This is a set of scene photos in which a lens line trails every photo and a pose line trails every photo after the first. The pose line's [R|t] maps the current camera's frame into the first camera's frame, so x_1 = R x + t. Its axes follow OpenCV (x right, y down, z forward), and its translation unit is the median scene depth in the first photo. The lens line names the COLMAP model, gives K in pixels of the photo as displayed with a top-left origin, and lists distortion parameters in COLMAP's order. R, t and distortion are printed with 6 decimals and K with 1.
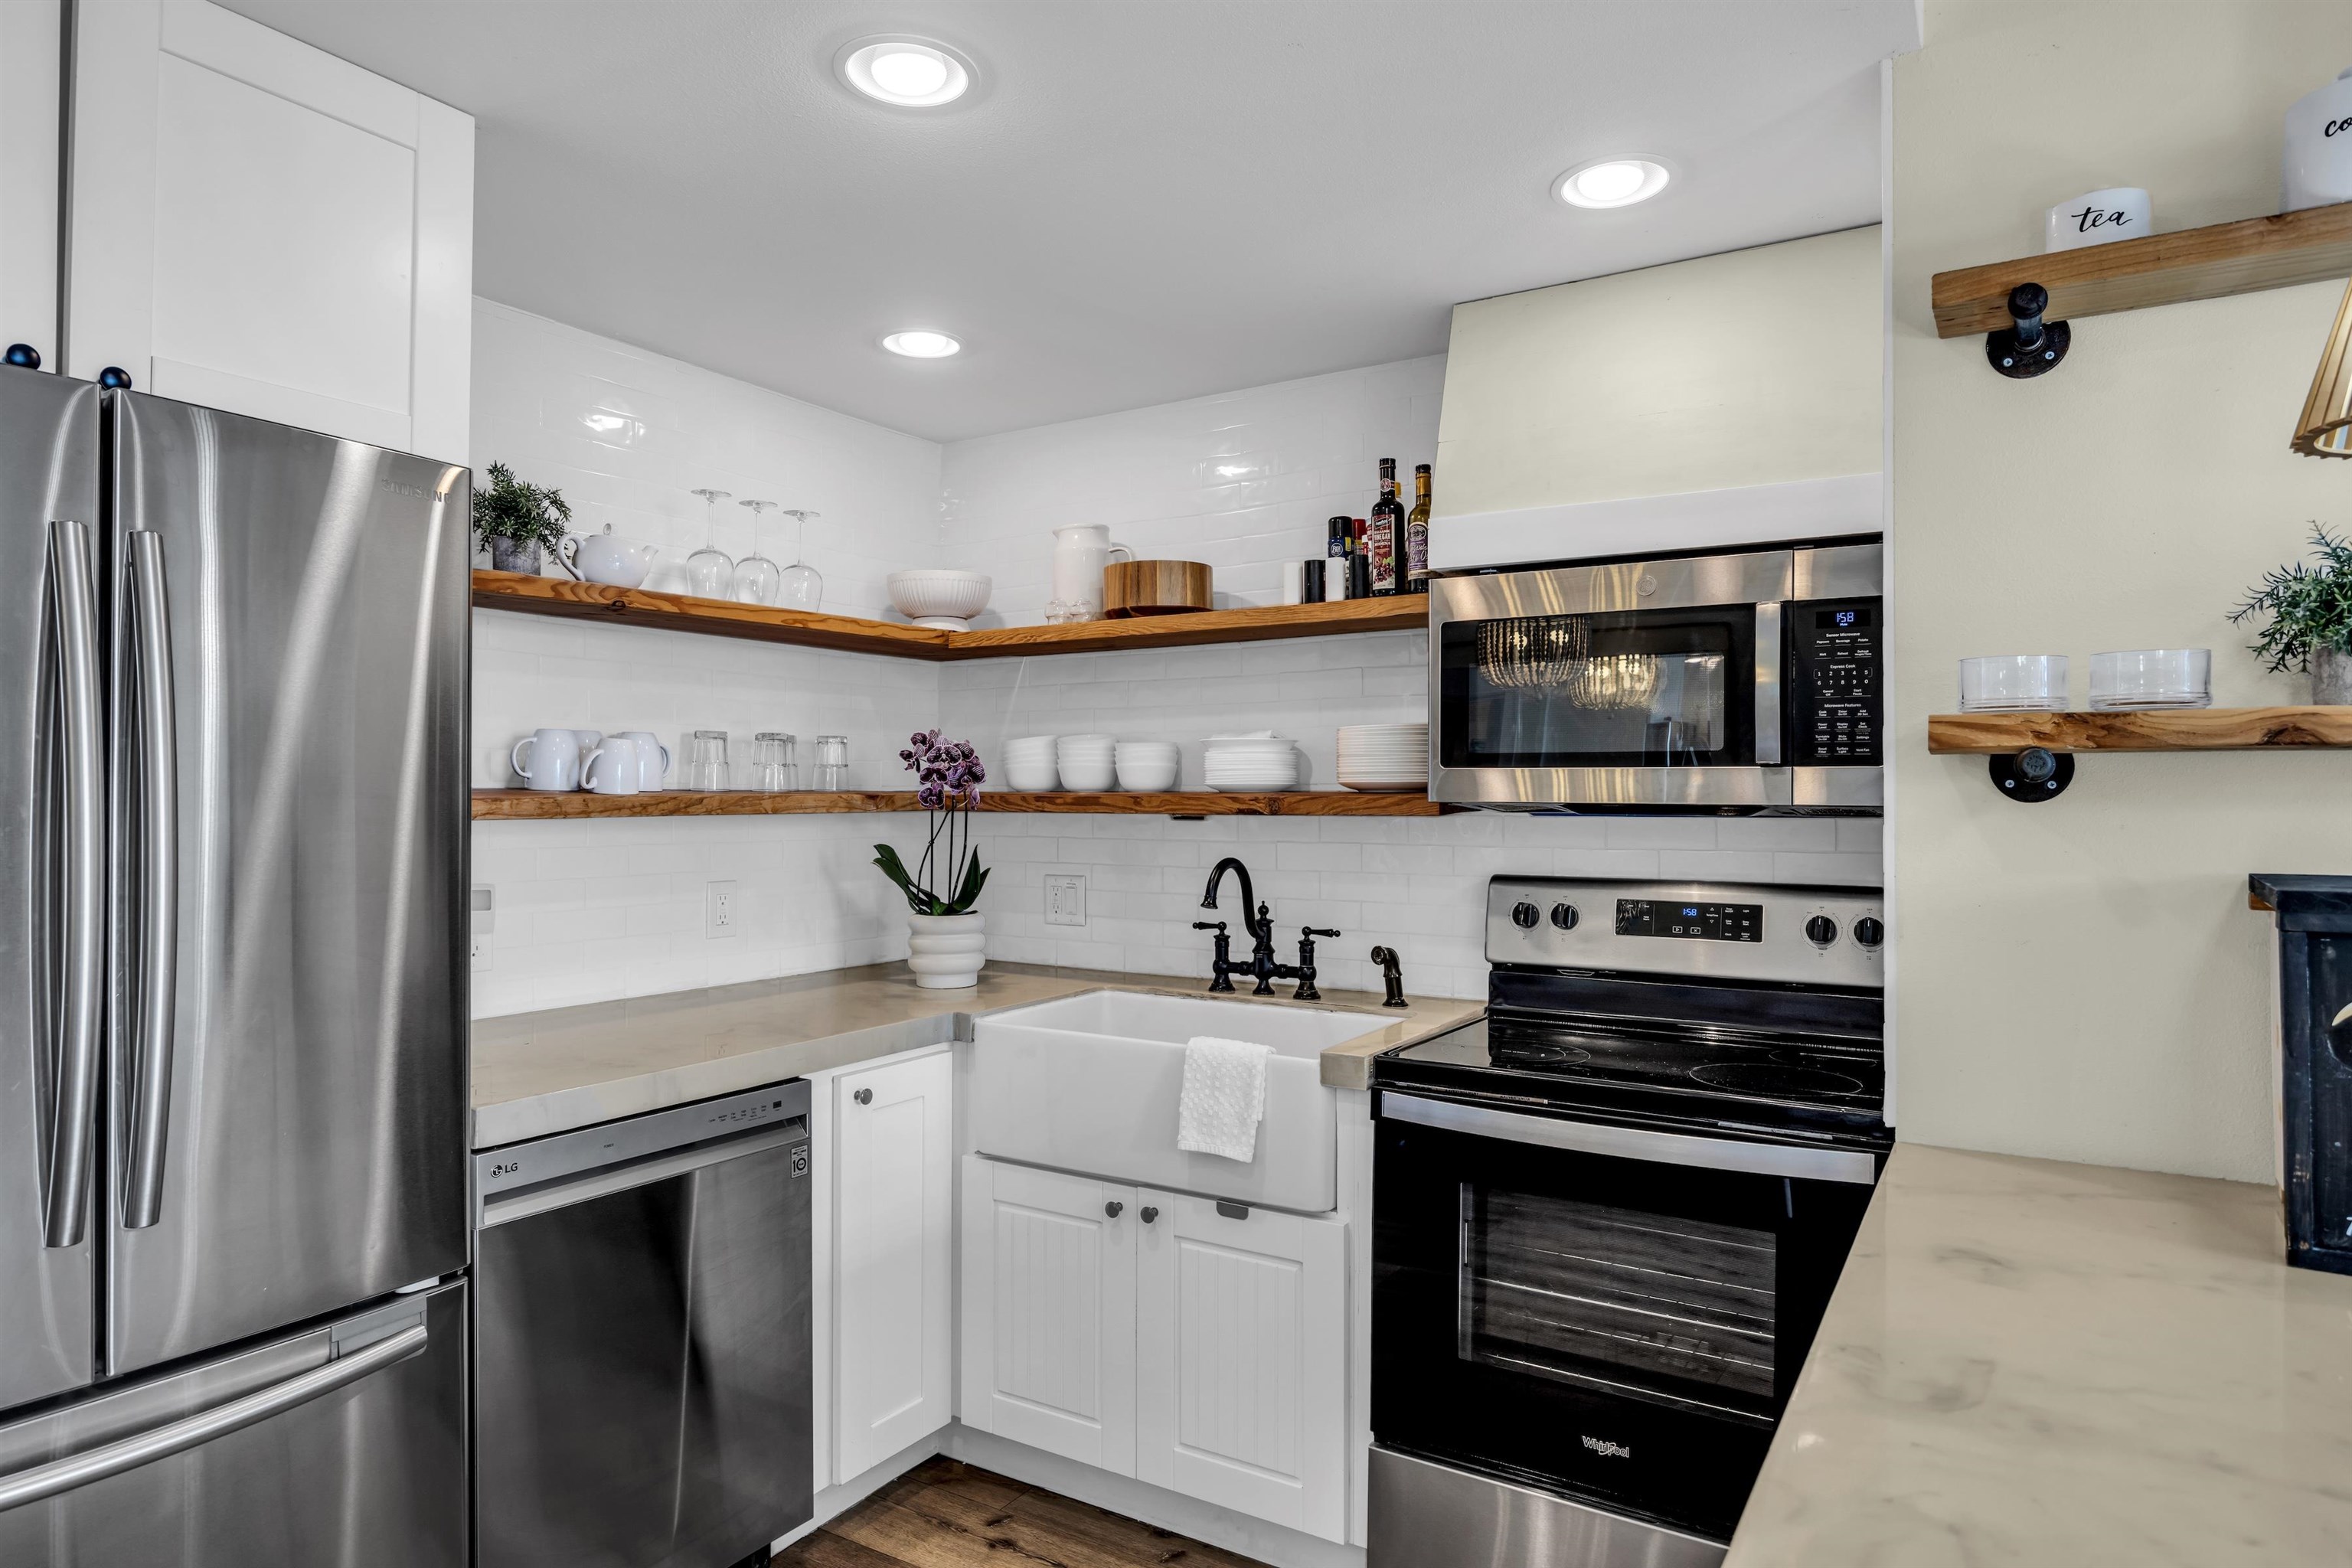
lens RADIAL K [[1378.5, 0, 1176.0], [0, 1378.5, 784.0], [0, 0, 1]] dist [0.001672, 0.000141]
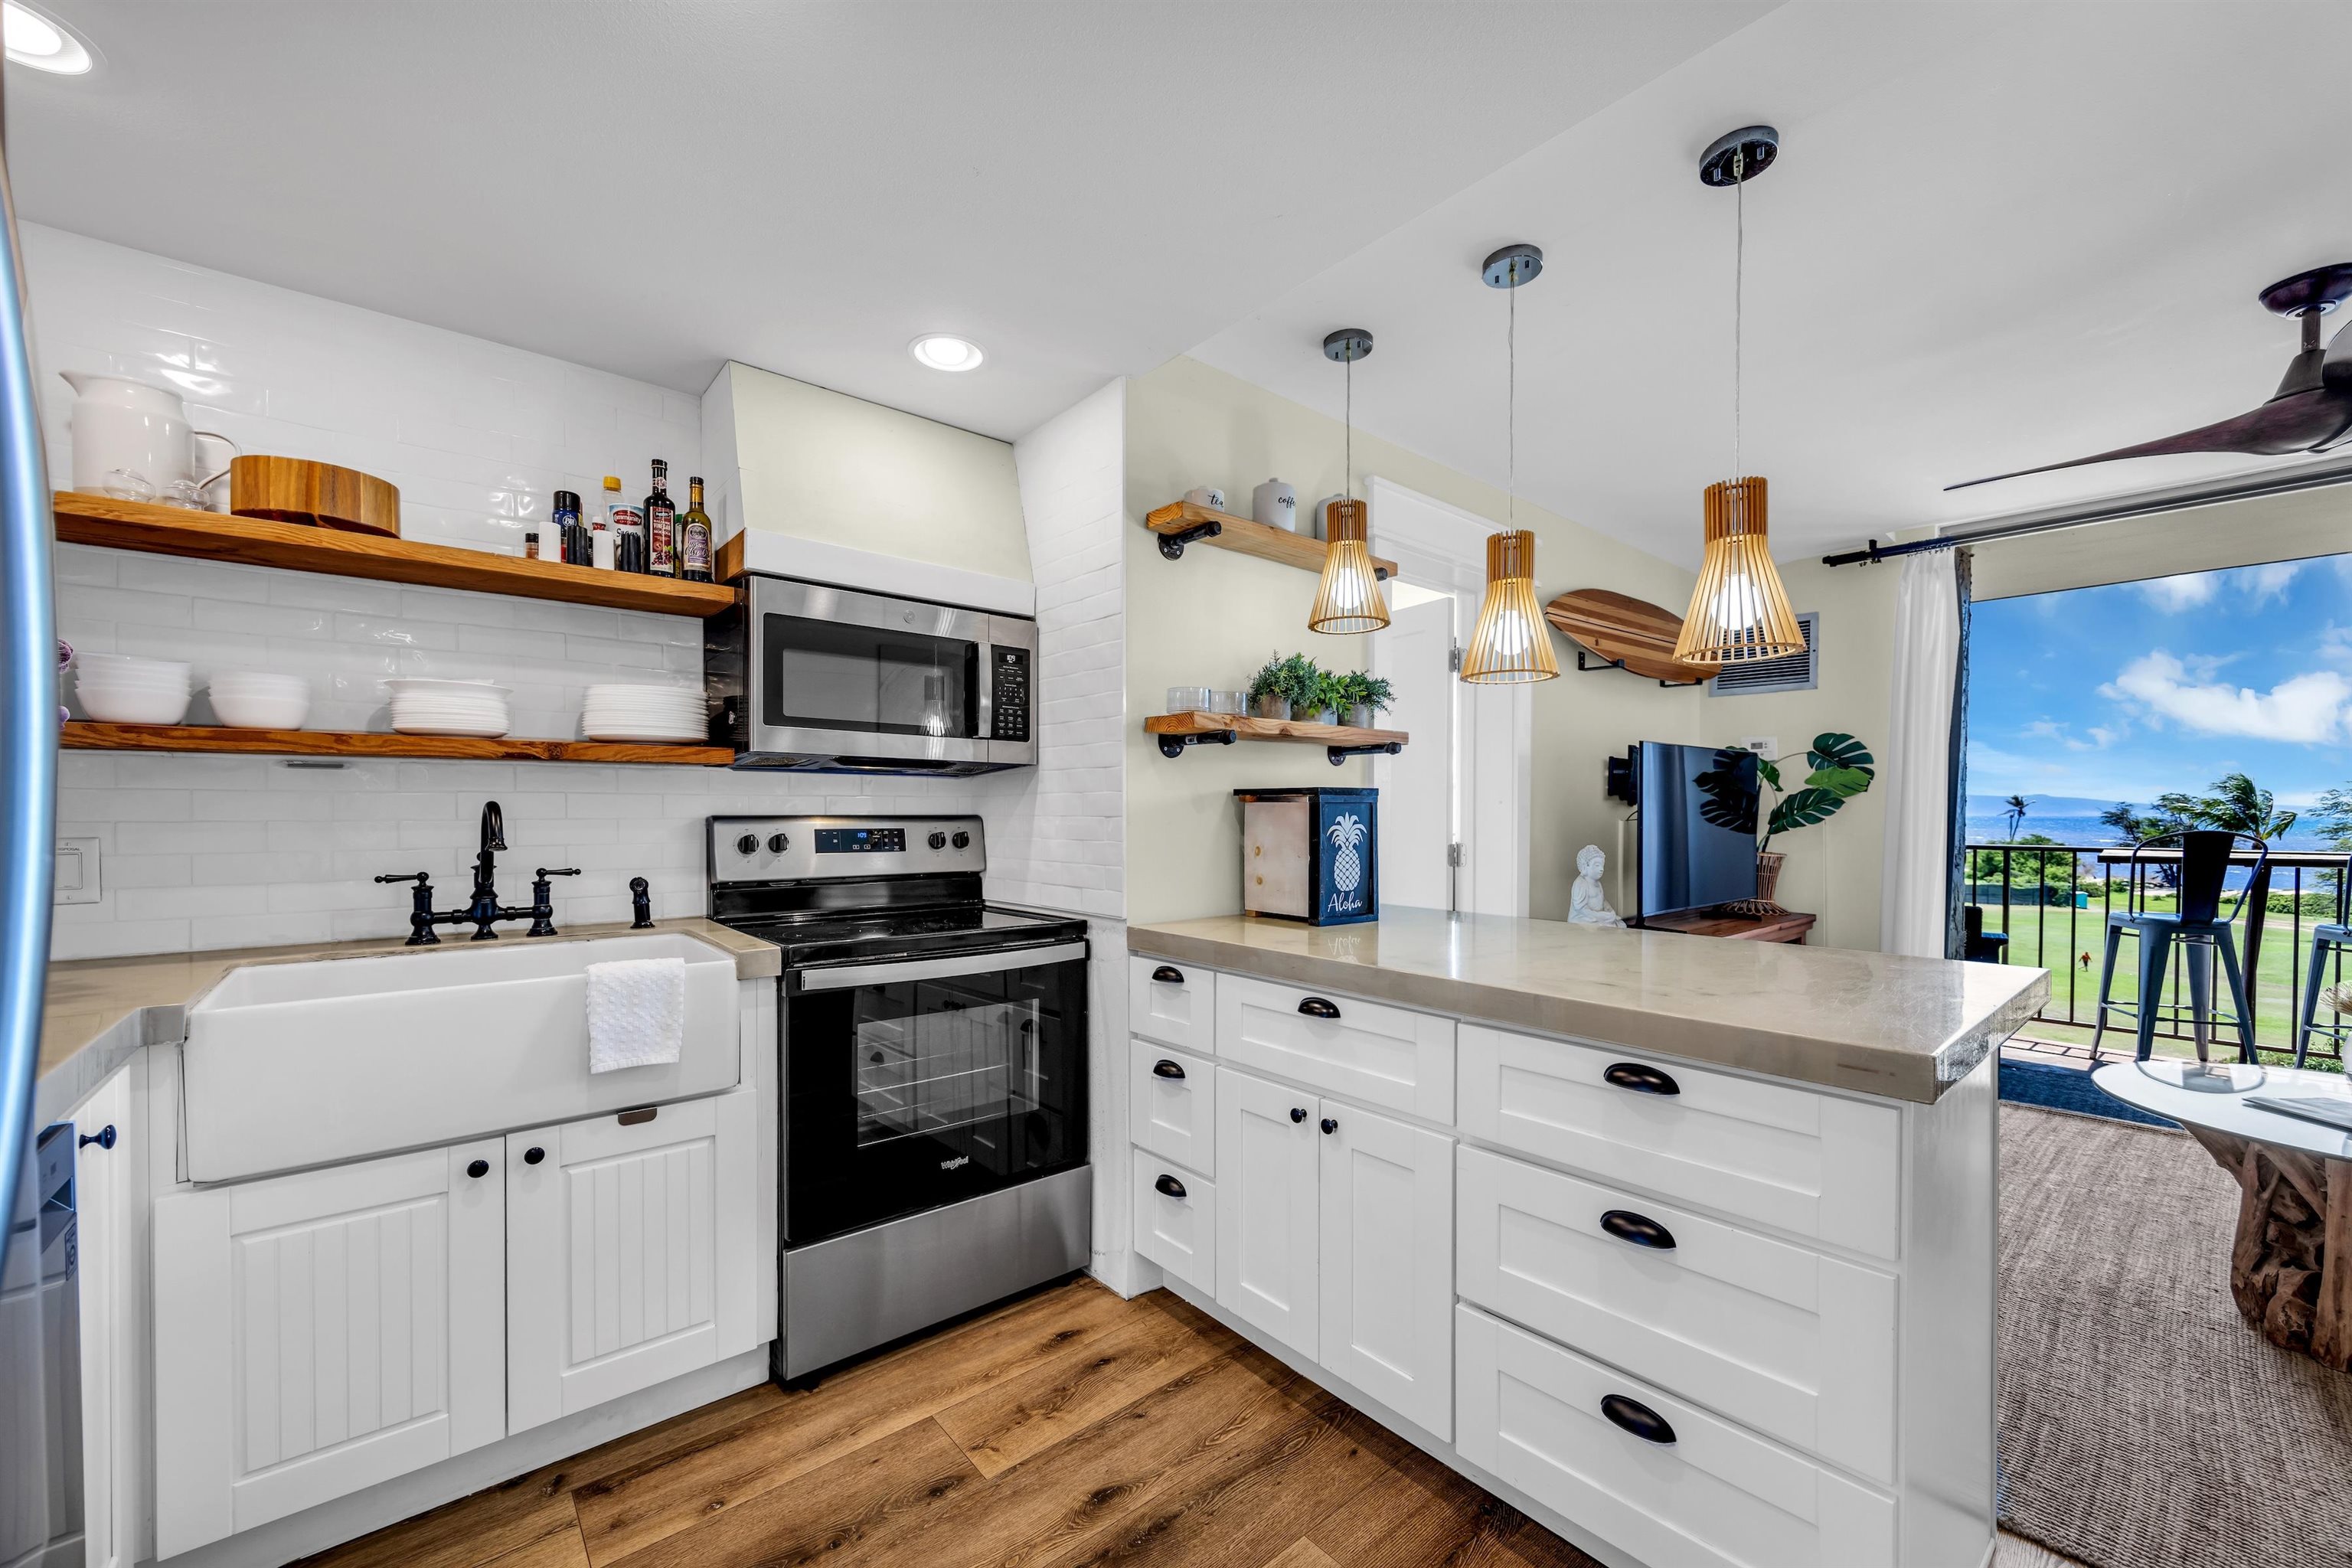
lens RADIAL K [[925.2, 0, 1174.1], [0, 925.2, 818.6], [0, 0, 1]] dist [-0.000041, -0.000122]
pose [[0.300262, -0.007399, 0.953828, -0.474558], [-0.007026, 0.999926, 0.009968, 0.058873], [-0.953831, -0.009694, 0.300188, 0.346015]]
